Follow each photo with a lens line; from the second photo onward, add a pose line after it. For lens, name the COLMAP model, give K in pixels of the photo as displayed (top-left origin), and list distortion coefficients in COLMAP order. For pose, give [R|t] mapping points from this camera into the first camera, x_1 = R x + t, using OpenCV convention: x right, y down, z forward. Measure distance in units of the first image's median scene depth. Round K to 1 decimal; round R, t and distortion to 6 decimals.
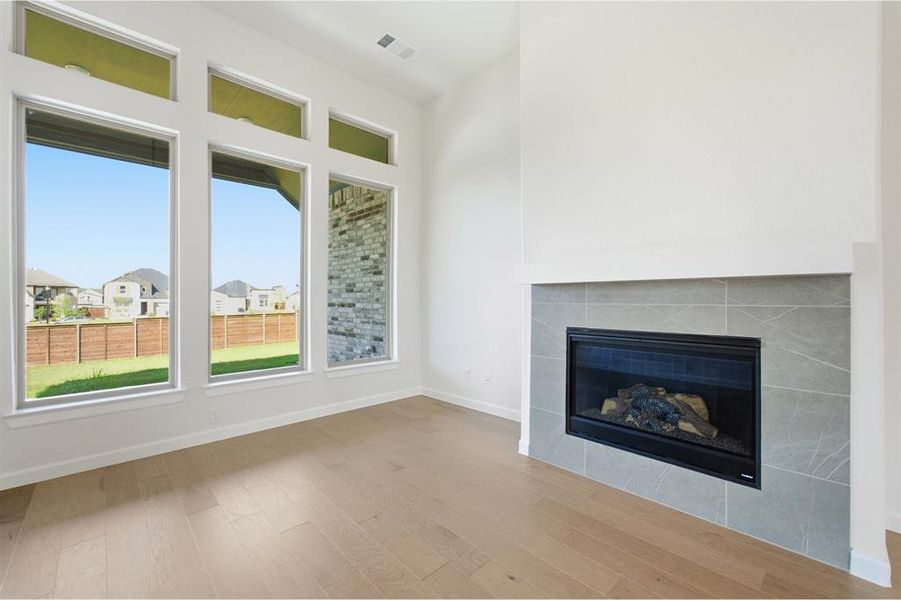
lens RADIAL K [[367.7, 0, 450.5], [0, 367.7, 300.0], [0, 0, 1]] dist [-0.002851, 0.000142]
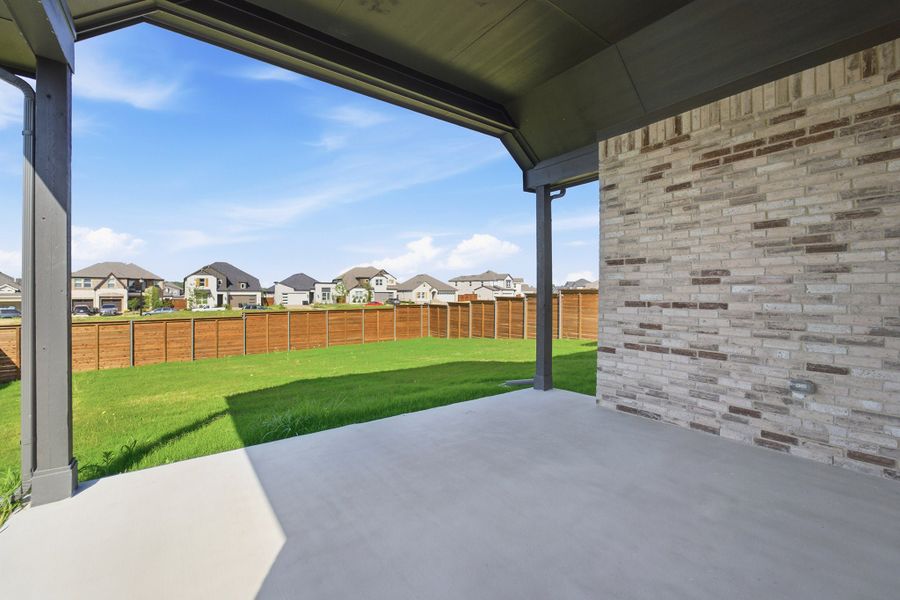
lens RADIAL K [[375.0, 0, 450.0], [0, 375.0, 300.0], [0, 0, 1]] dist [-0.004158, -0.000155]
pose [[0.992088, 0.009148, -0.125209, -0.600527], [-0.007235, 0.999850, 0.015729, -0.001969], [0.125334, -0.014698, 0.992006, 0.335200]]
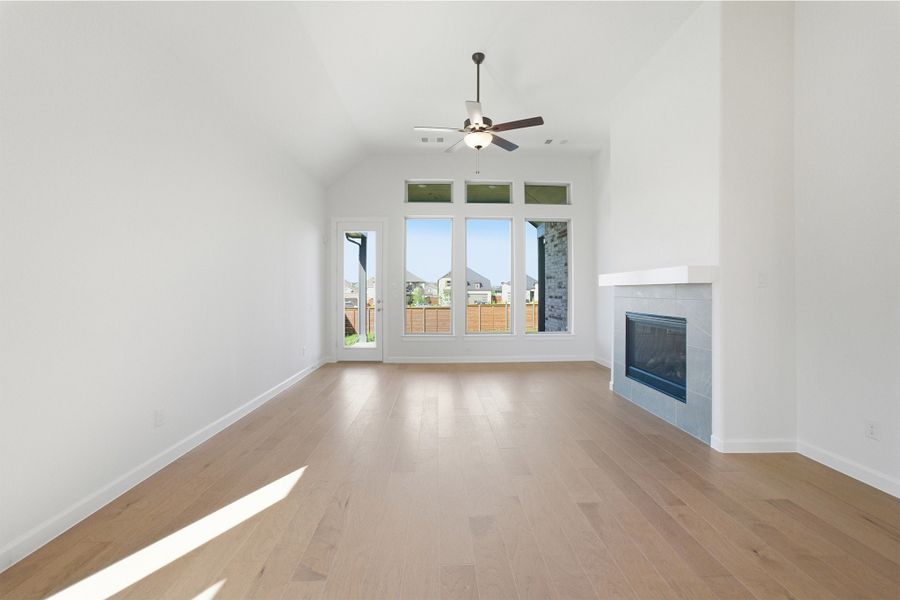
lens RADIAL K [[385.1, 0, 451.7], [0, 385.1, 287.9], [0, 0, 1]] dist [-0.001448, 0.000002]
pose [[0.748688, -0.001922, -0.662920, 0.386192], [-0.005526, 0.999943, -0.009141, -0.006644], [0.662900, 0.010507, 0.748634, -0.362602]]
